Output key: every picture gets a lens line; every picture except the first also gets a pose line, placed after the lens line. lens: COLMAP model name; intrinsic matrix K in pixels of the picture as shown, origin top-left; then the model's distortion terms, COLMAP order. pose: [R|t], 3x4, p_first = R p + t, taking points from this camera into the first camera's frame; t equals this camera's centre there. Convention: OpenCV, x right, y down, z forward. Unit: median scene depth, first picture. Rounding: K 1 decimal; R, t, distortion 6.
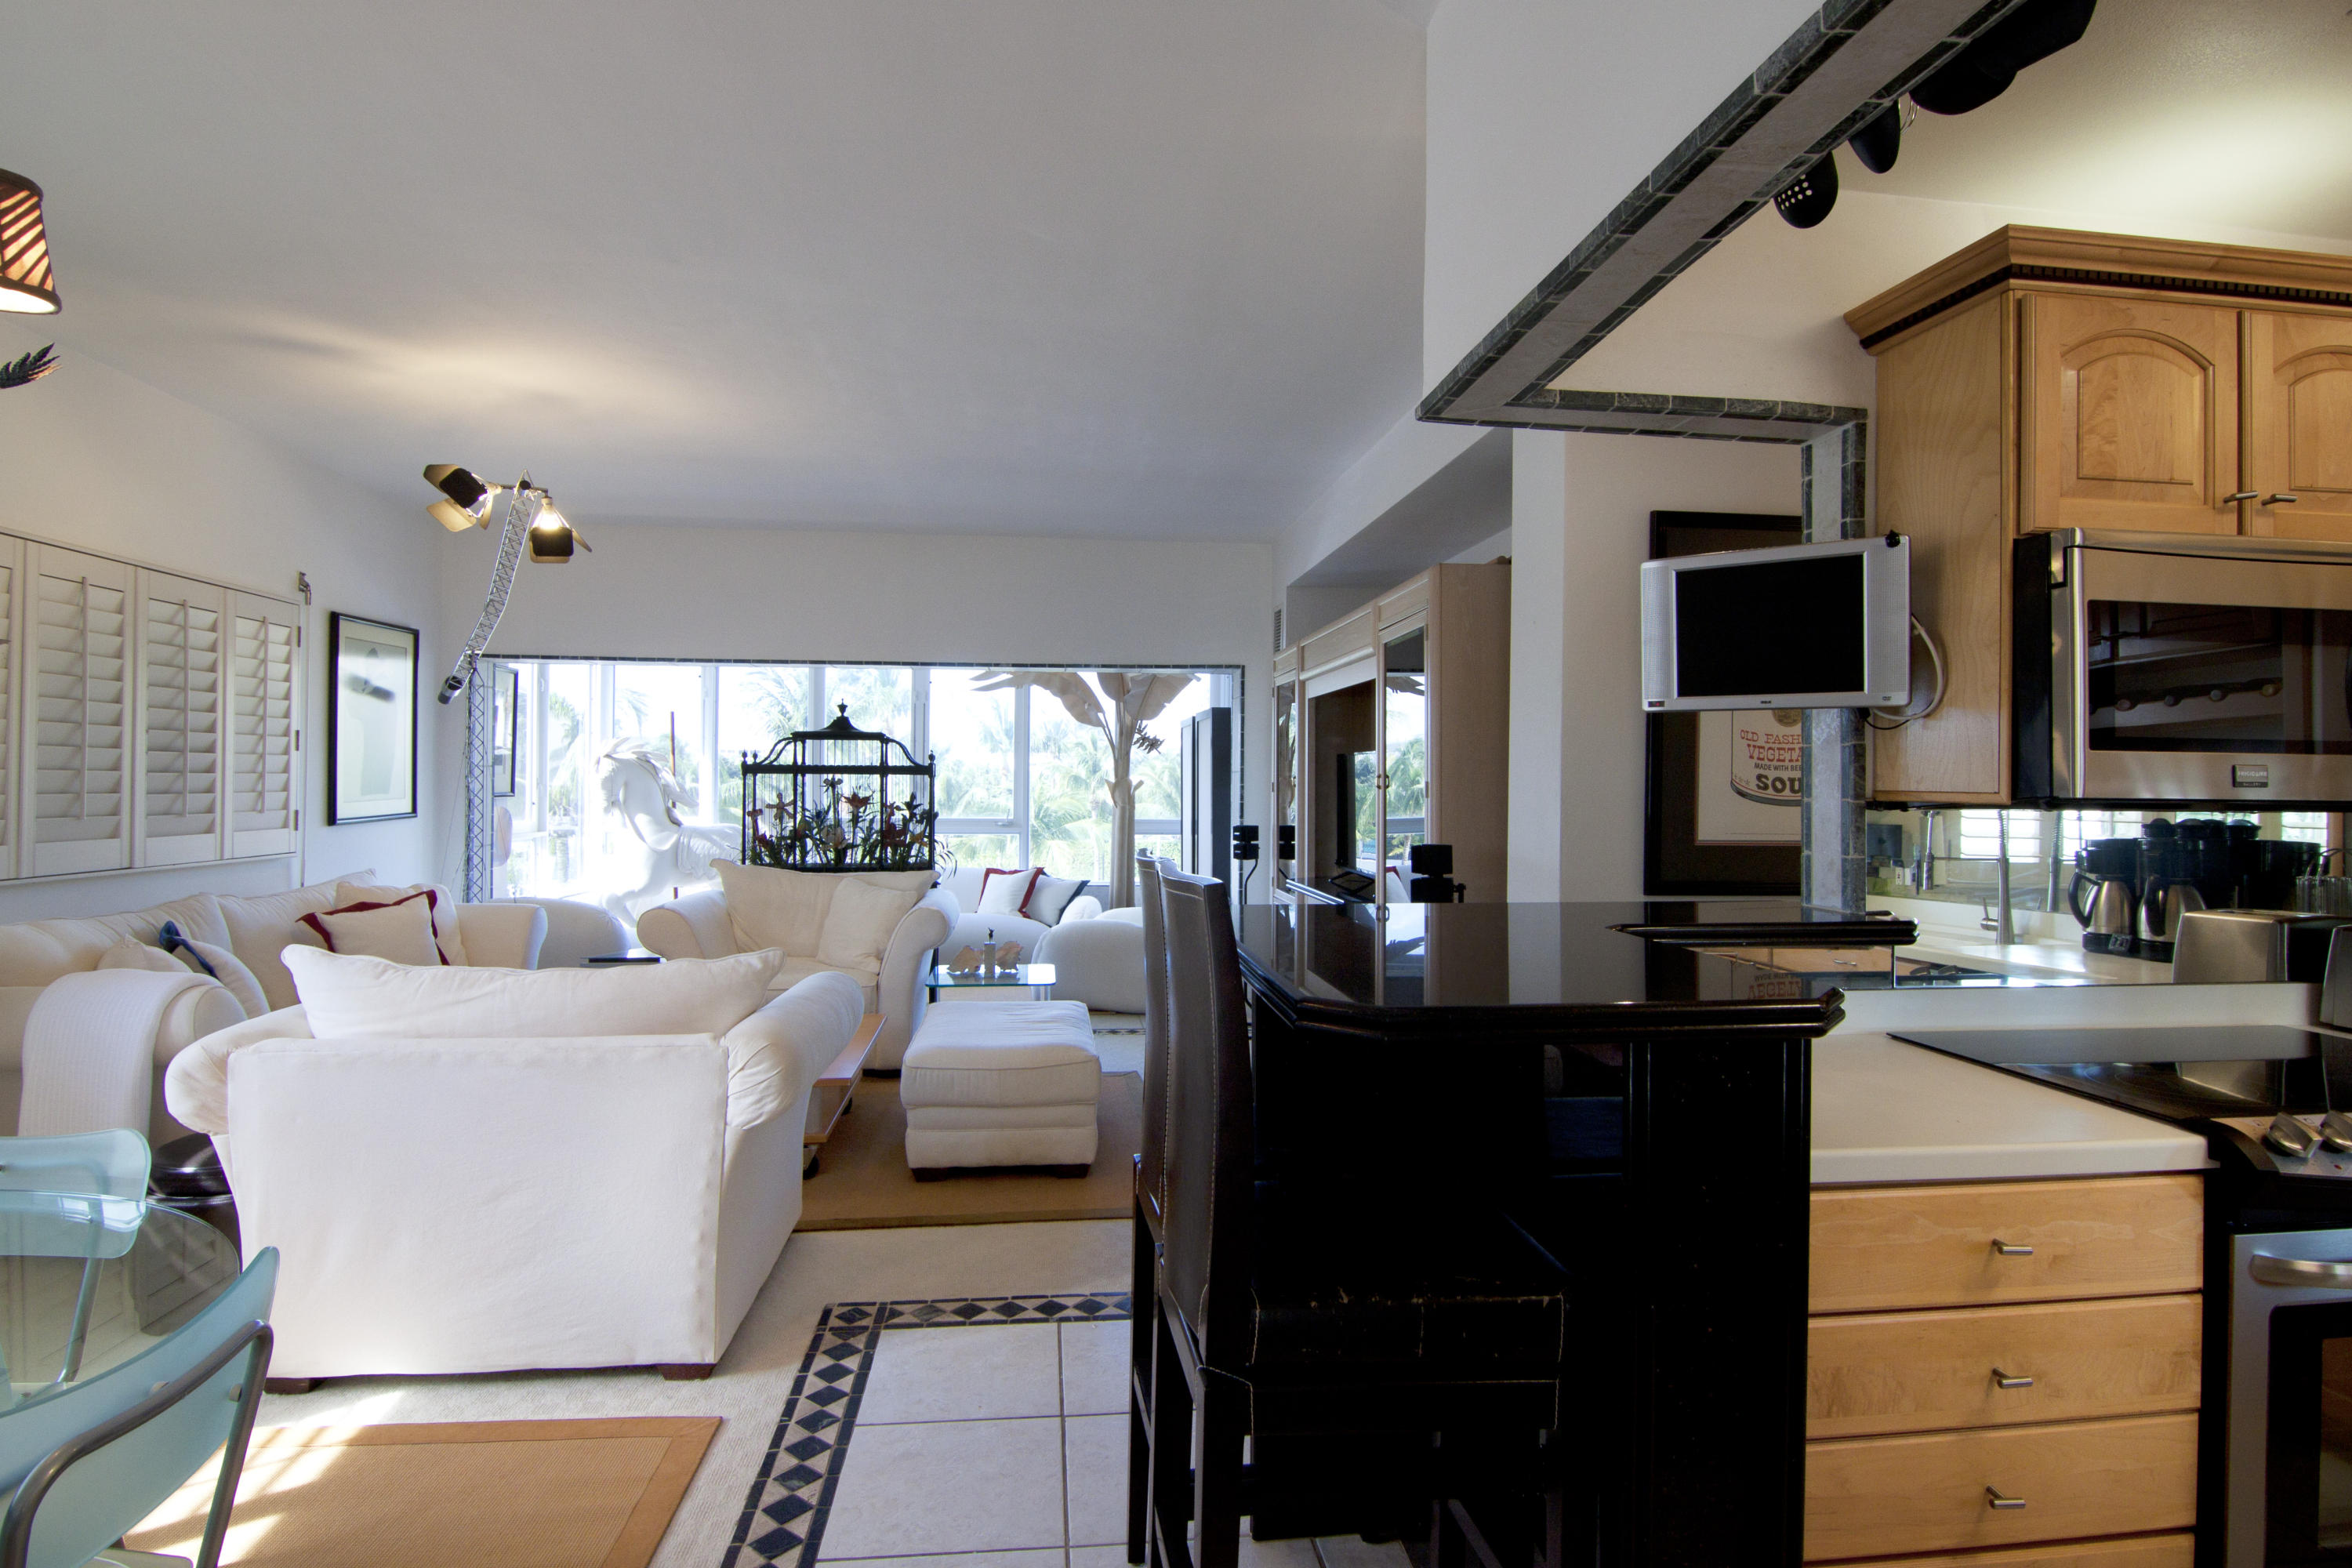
lens RADIAL K [[1184.9, 0, 1169.5], [0, 1184.9, 780.8], [0, 0, 1]] dist [-0.002084, -0.012940]
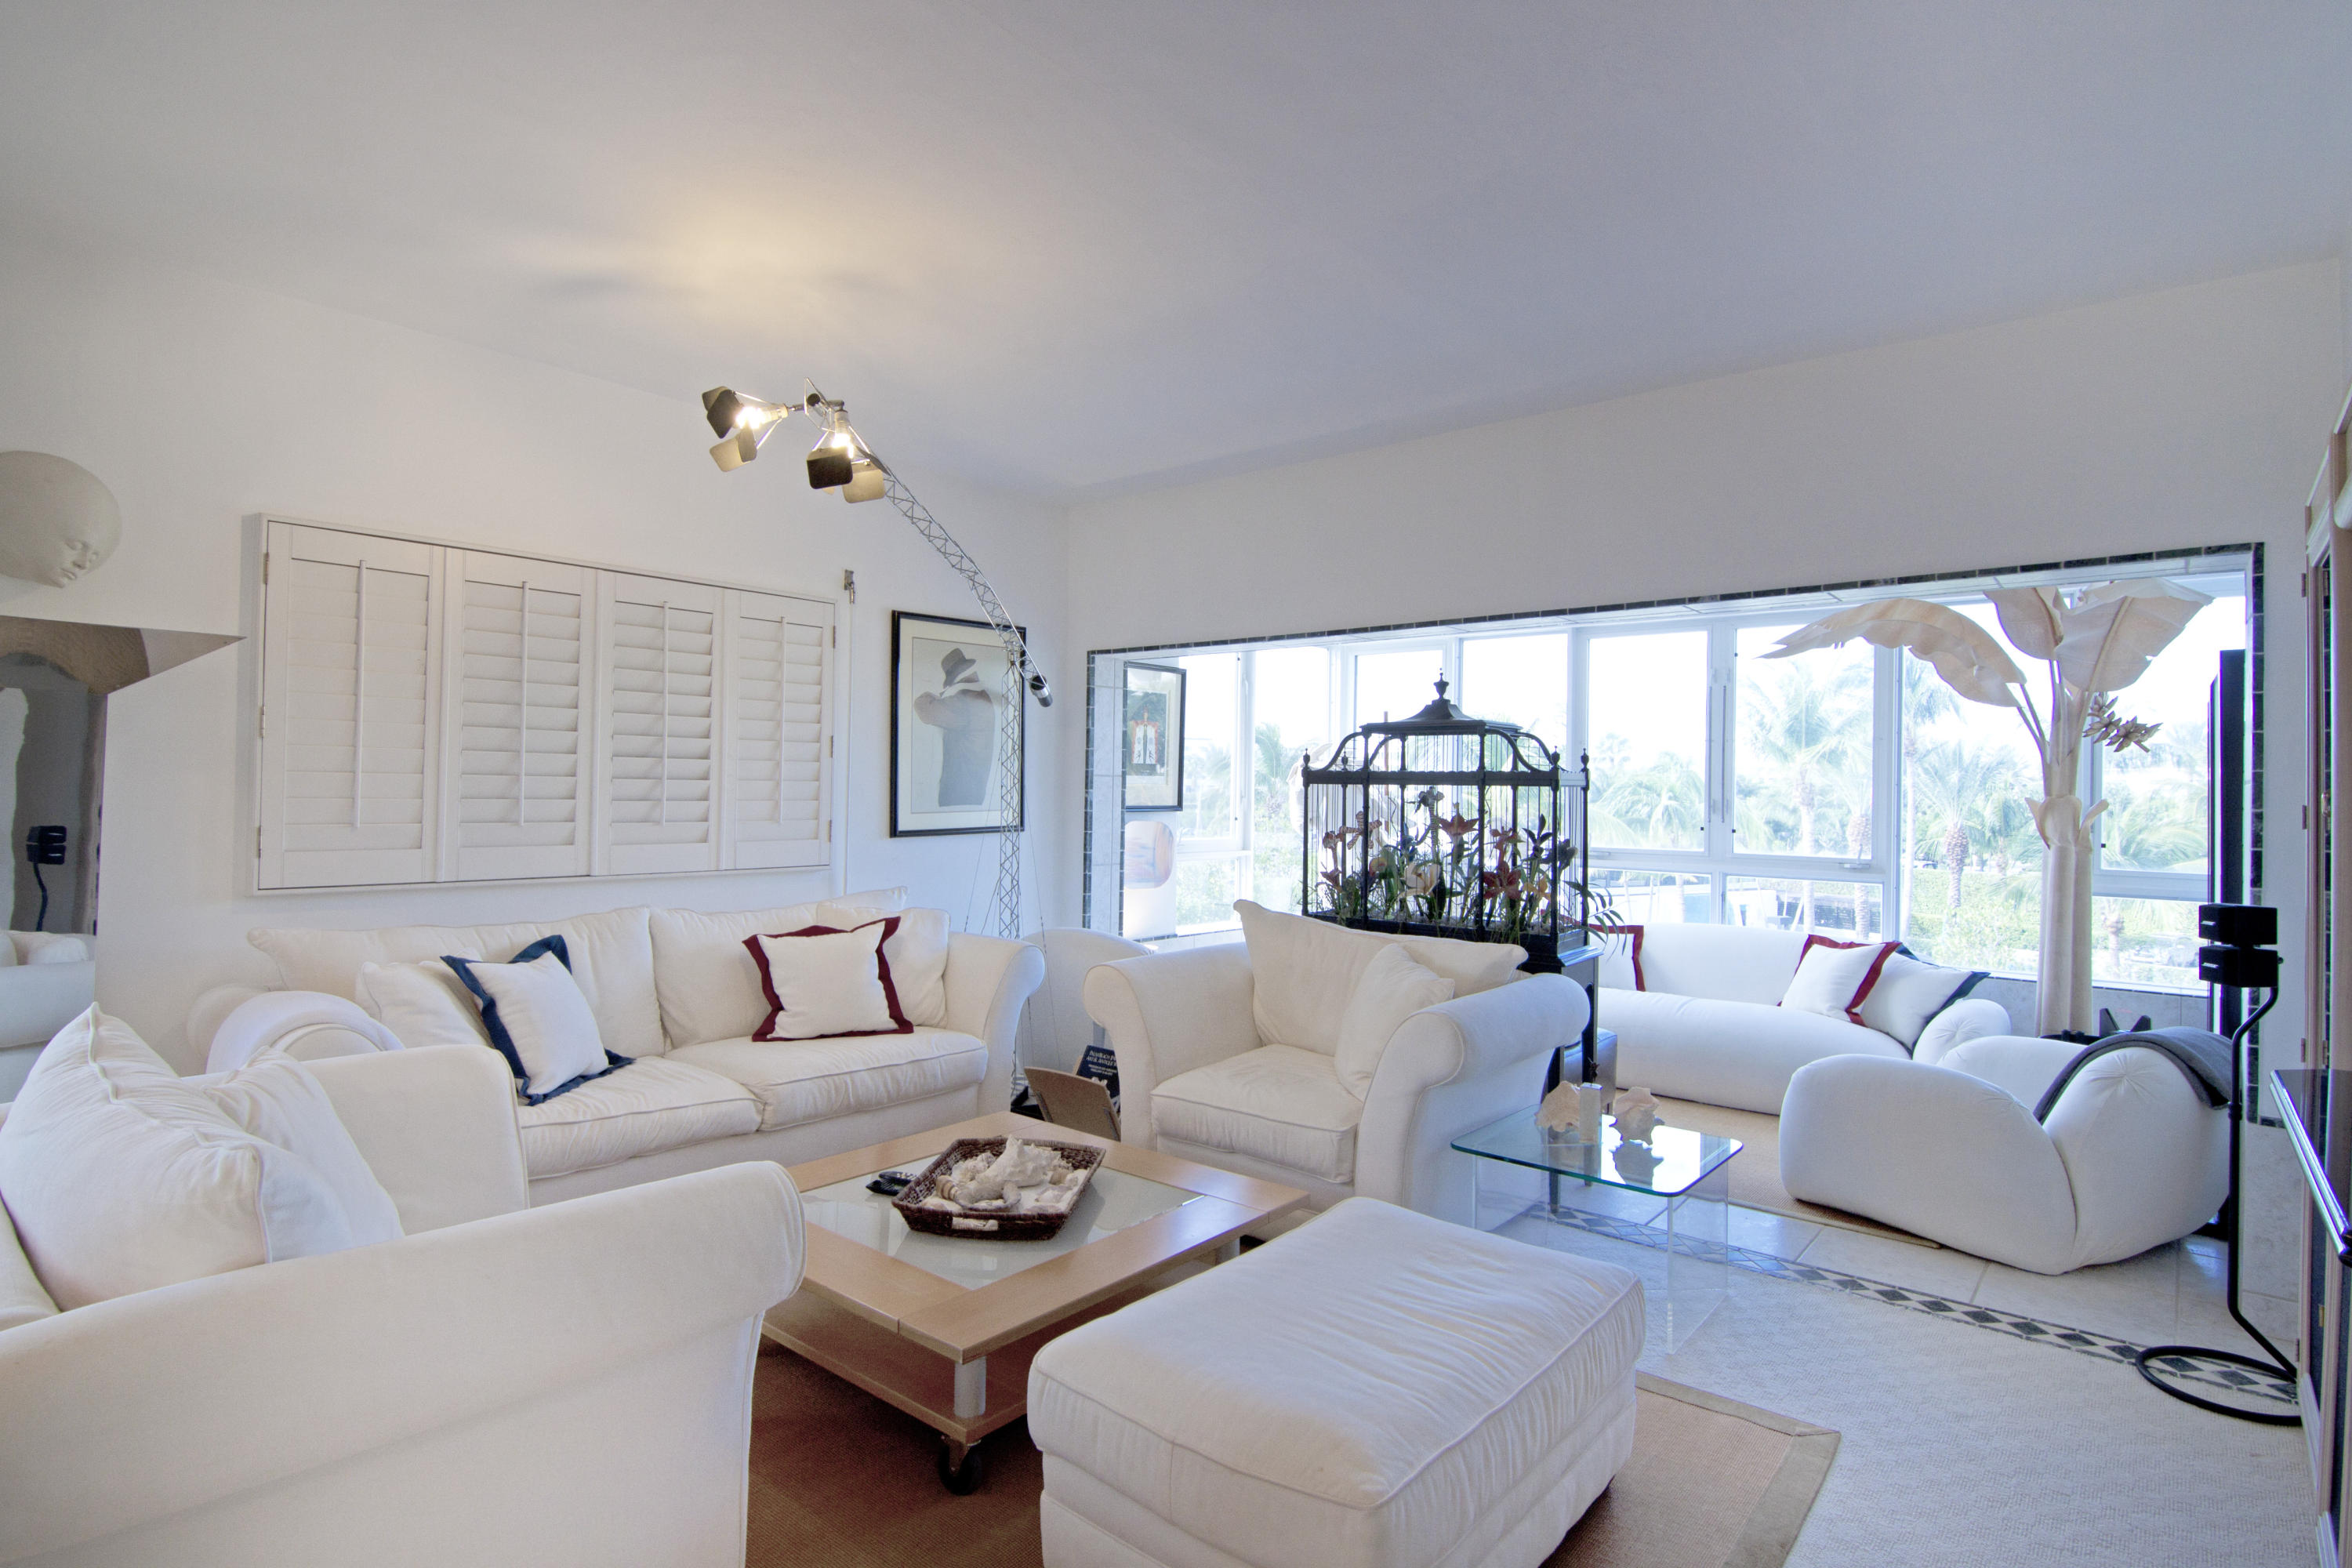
lens RADIAL K [[1184.9, 0, 1169.5], [0, 1184.9, 780.8], [0, 0, 1]] dist [-0.002084, -0.012940]
pose [[0.681126, -0.002239, -0.732163, 0.111968], [-0.009248, 0.999889, -0.011661, 0.001192], [0.732108, 0.014713, 0.681030, 0.430929]]
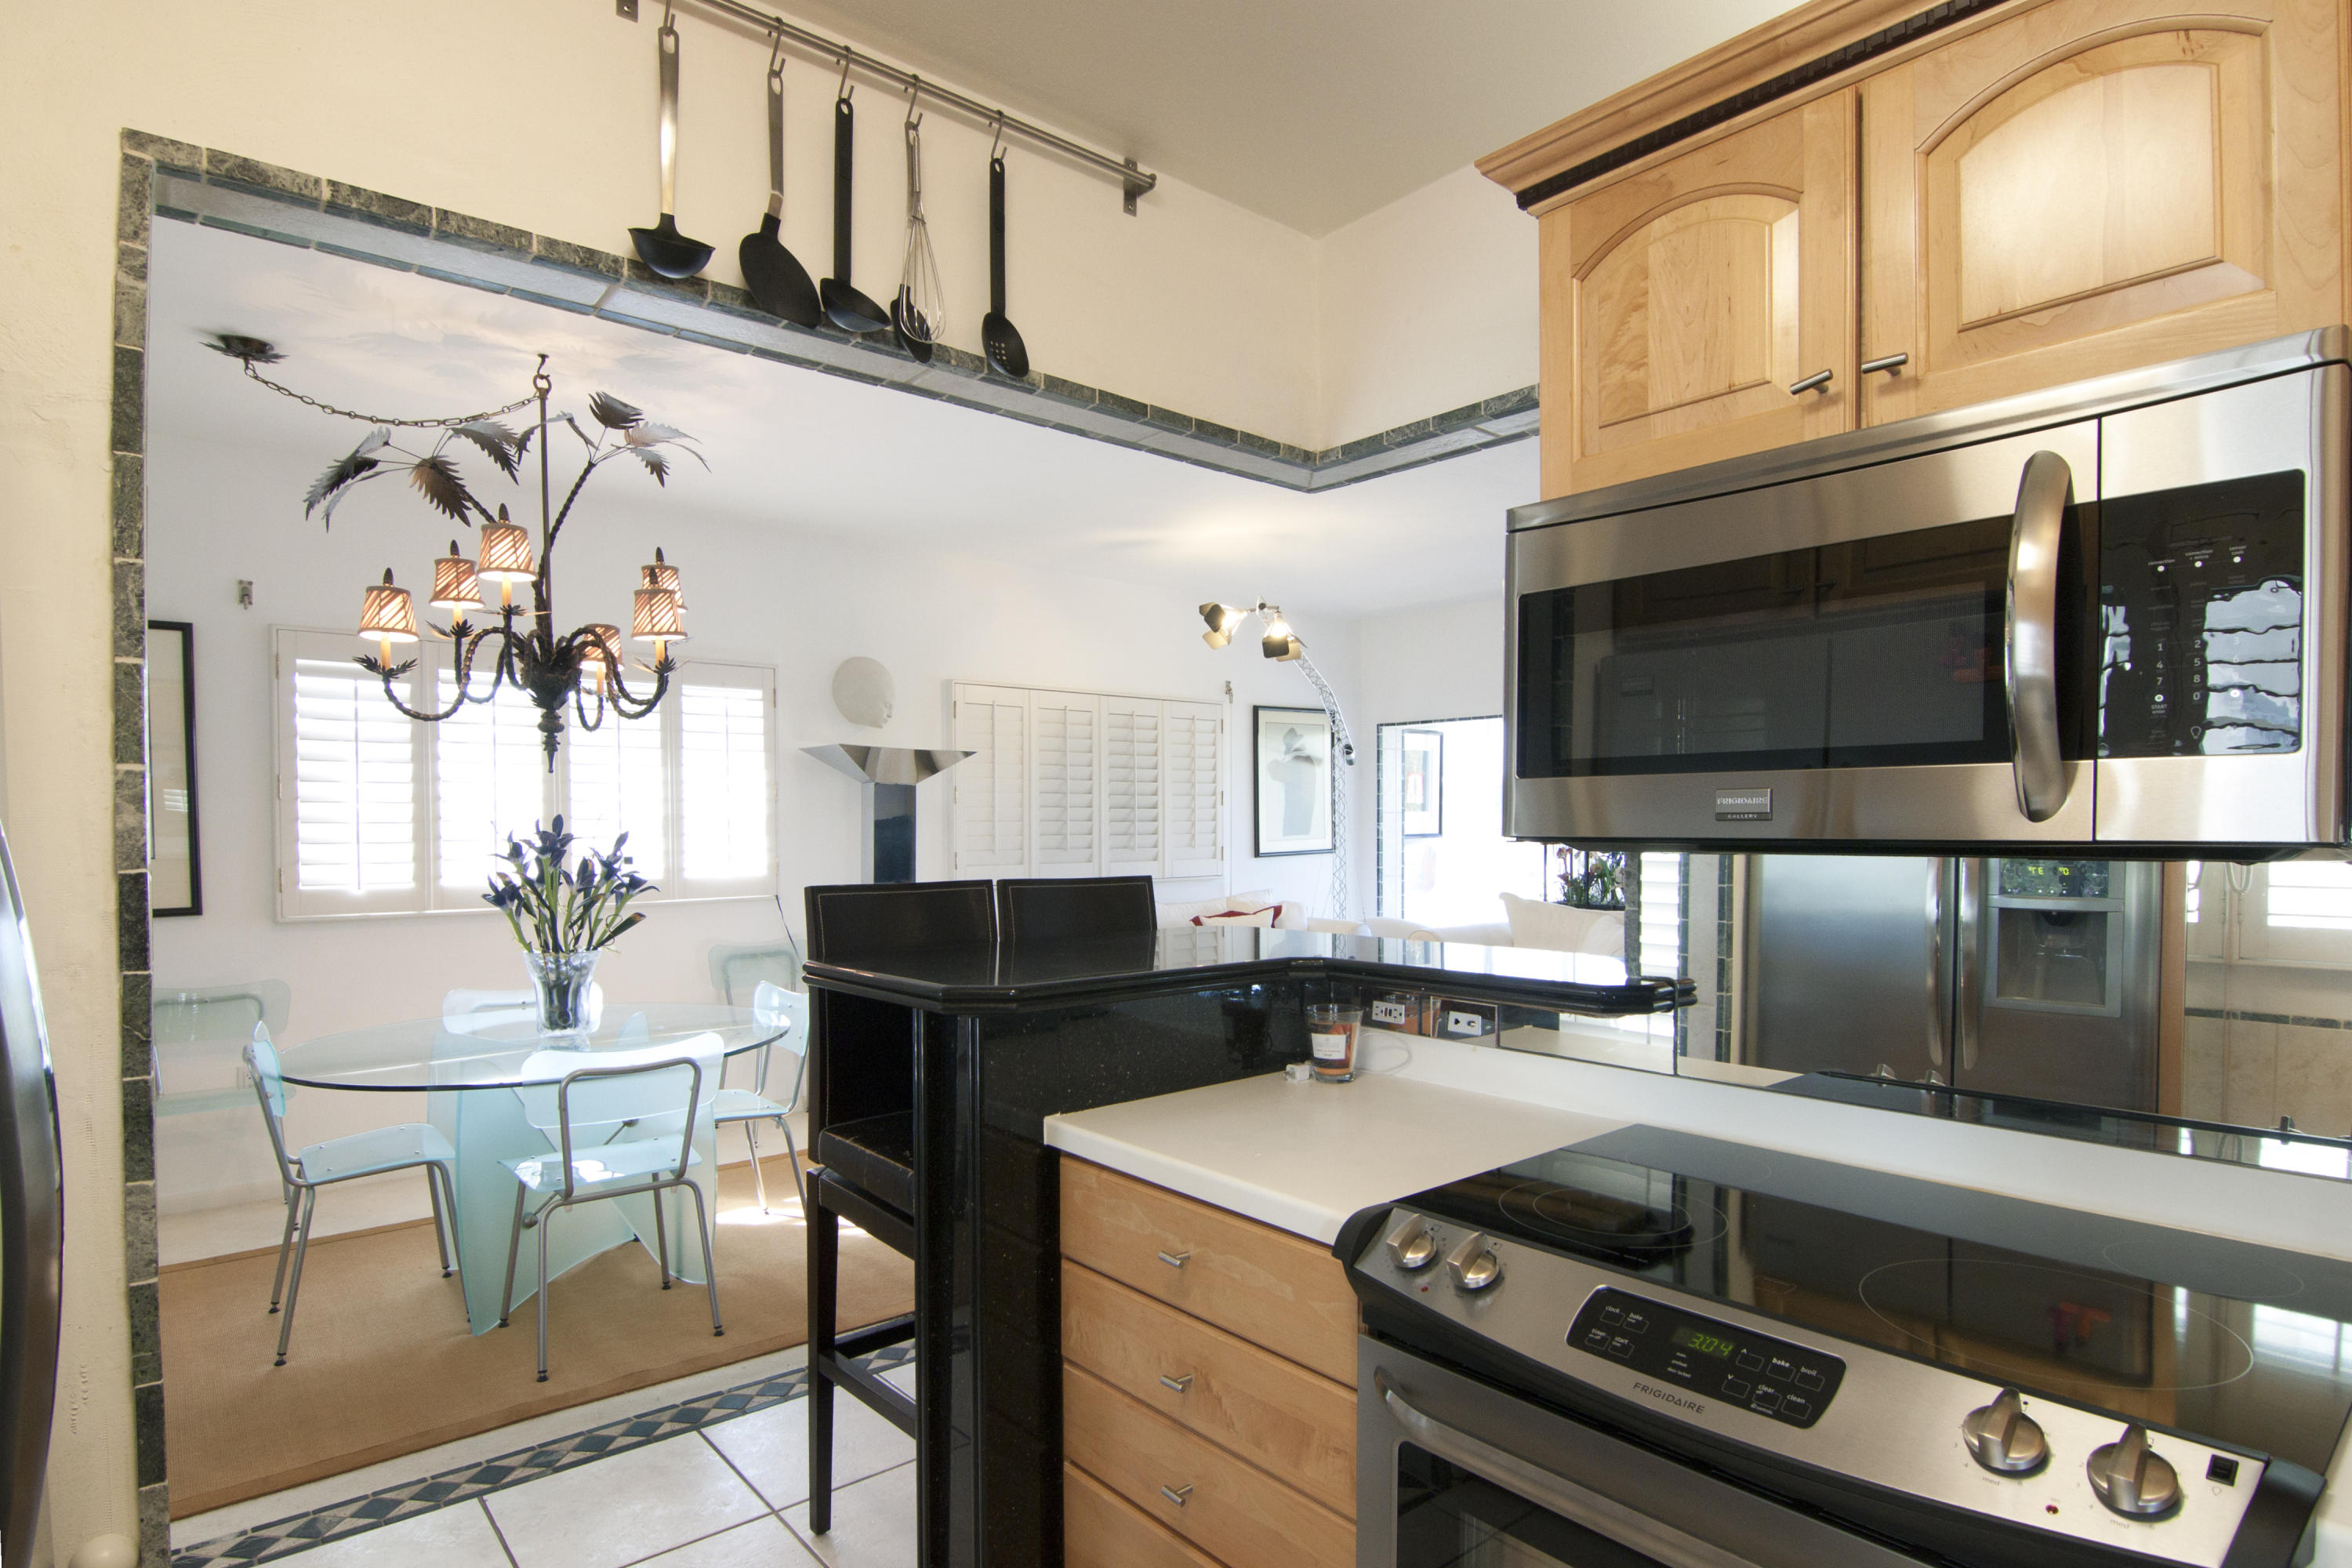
lens RADIAL K [[1215.7, 0, 1168.0], [0, 1215.7, 846.3], [0, 0, 1]] dist [0.000772, 0.000094]
pose [[0.556982, 0.006159, -0.830502, 0.364950], [0.010245, 0.999845, 0.014286, 0.002040], [0.830462, -0.016466, 0.556832, 0.086676]]
